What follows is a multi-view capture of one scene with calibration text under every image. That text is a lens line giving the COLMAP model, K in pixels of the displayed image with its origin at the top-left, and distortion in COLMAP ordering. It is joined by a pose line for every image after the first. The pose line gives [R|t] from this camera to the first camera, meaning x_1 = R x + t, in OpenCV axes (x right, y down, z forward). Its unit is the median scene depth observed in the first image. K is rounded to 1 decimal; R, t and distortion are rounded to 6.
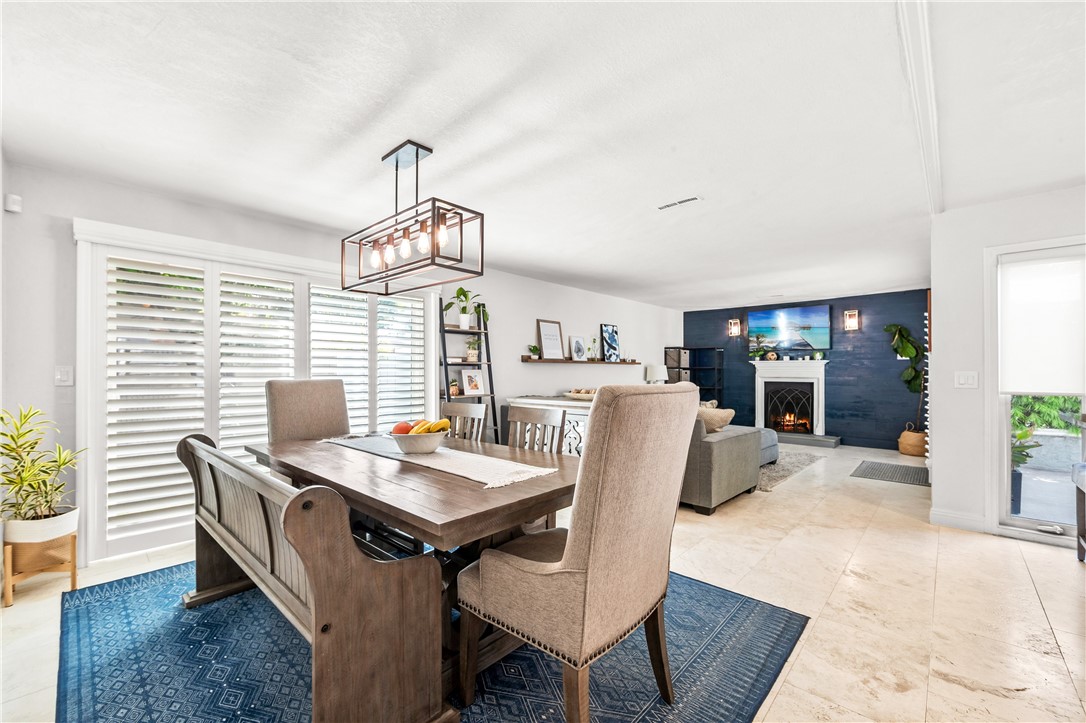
lens RADIAL K [[441.1, 0, 547.2], [0, 441.1, 367.7], [0, 0, 1]] dist [0.001262, 0.000207]
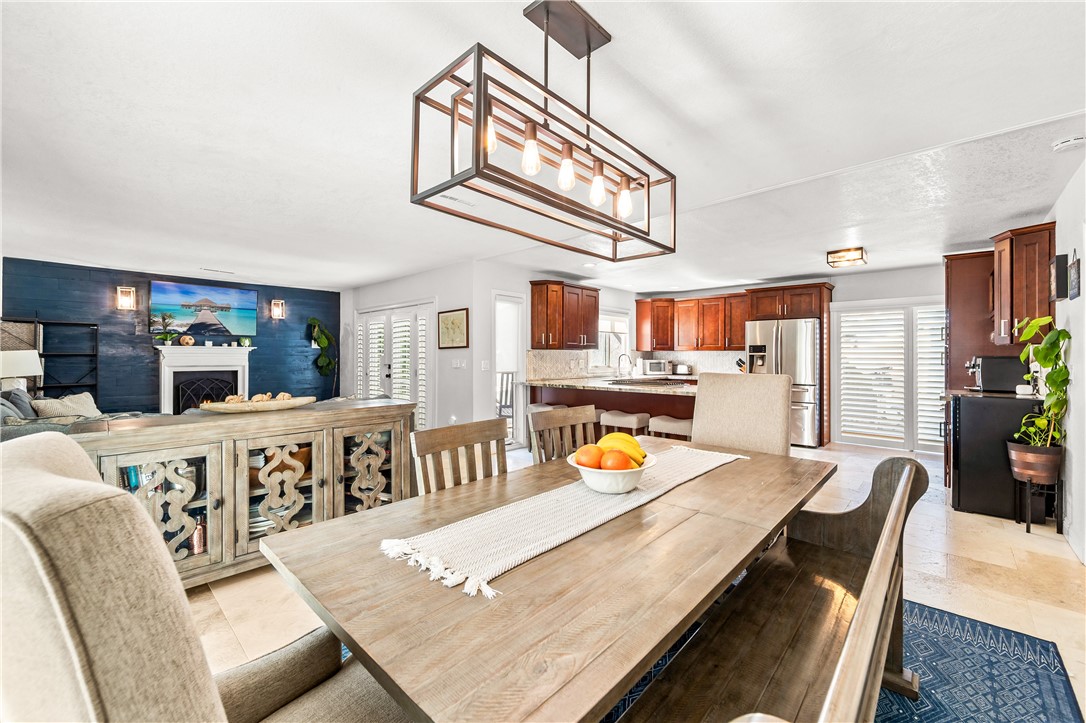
lens RADIAL K [[430.7, 0, 543.9], [0, 430.7, 355.6], [0, 0, 1]] dist [-0.001088, -0.000172]
pose [[0.012755, -0.001356, 0.999918, -0.320260], [-0.011633, 0.999931, 0.001504, -0.007494], [-0.999851, -0.011651, 0.012738, 0.357829]]
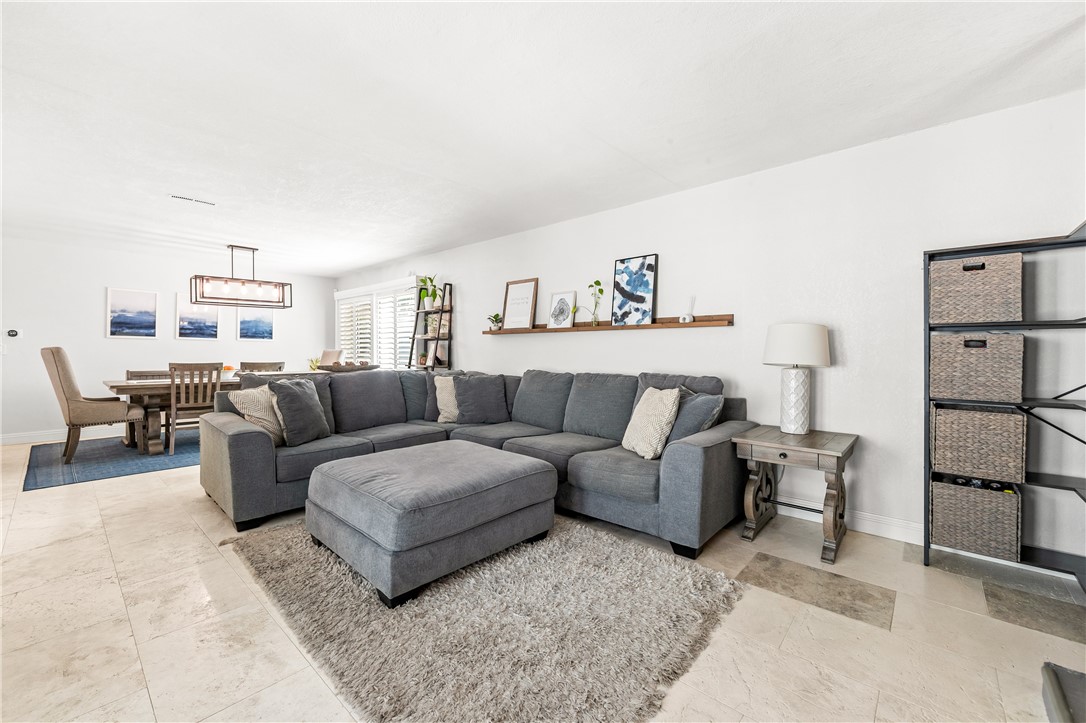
lens RADIAL K [[438.0, 0, 546.0], [0, 438.0, 349.0], [0, 0, 1]] dist [-0.002573, -0.000607]
pose [[0.011268, -0.002550, -0.999933, 0.673513], [0.007715, 0.999967, -0.002463, 0.016001], [0.999907, -0.007687, 0.011288, 0.881084]]
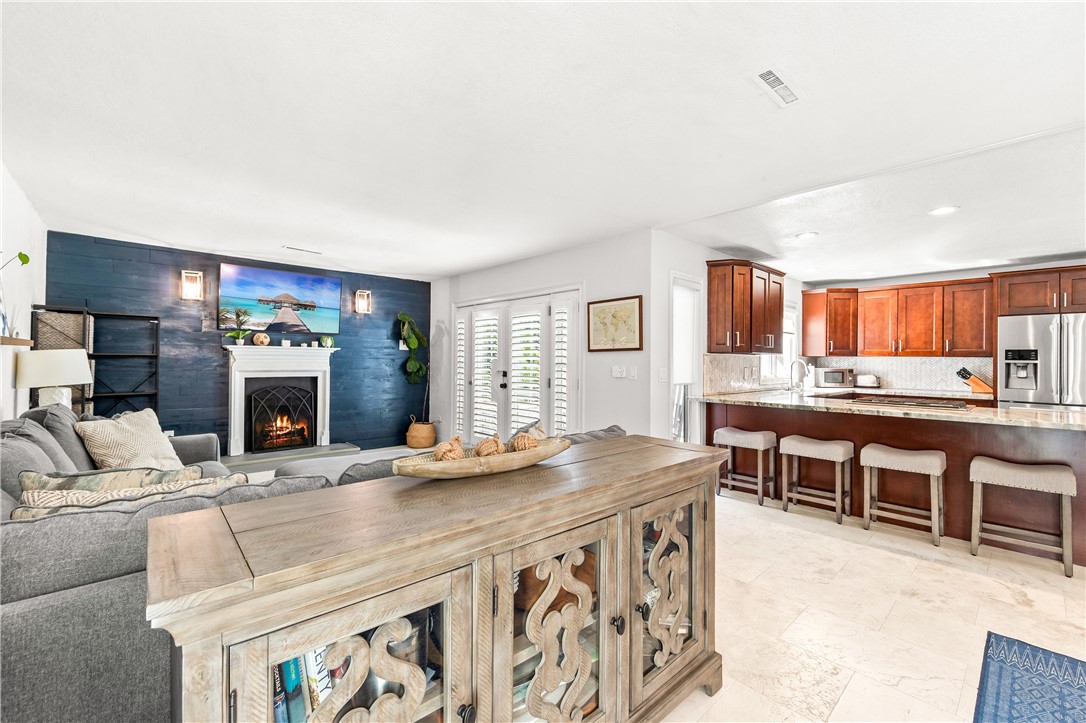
lens RADIAL K [[449.3, 0, 552.1], [0, 449.3, 358.8], [0, 0, 1]] dist [-0.001241, -0.000312]
pose [[0.080912, 0.002103, 0.996719, -0.141760], [-0.019558, 0.999809, -0.000522, -0.005263], [-0.996529, -0.019452, 0.080938, 0.567252]]
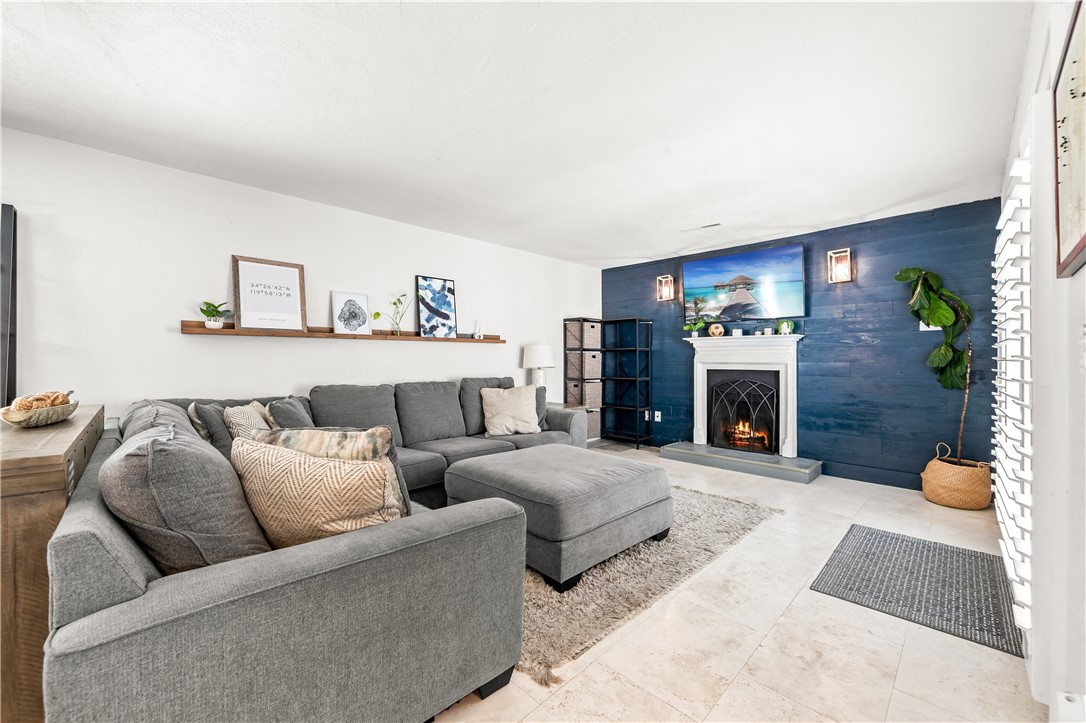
lens RADIAL K [[430.7, 0, 543.9], [0, 430.7, 355.6], [0, 0, 1]] dist [-0.001088, -0.000172]
pose [[0.999156, -0.002175, -0.041026, 0.314883], [0.002231, 0.999997, 0.001312, 0.010957], [0.041023, -0.001403, 0.999157, 0.404354]]
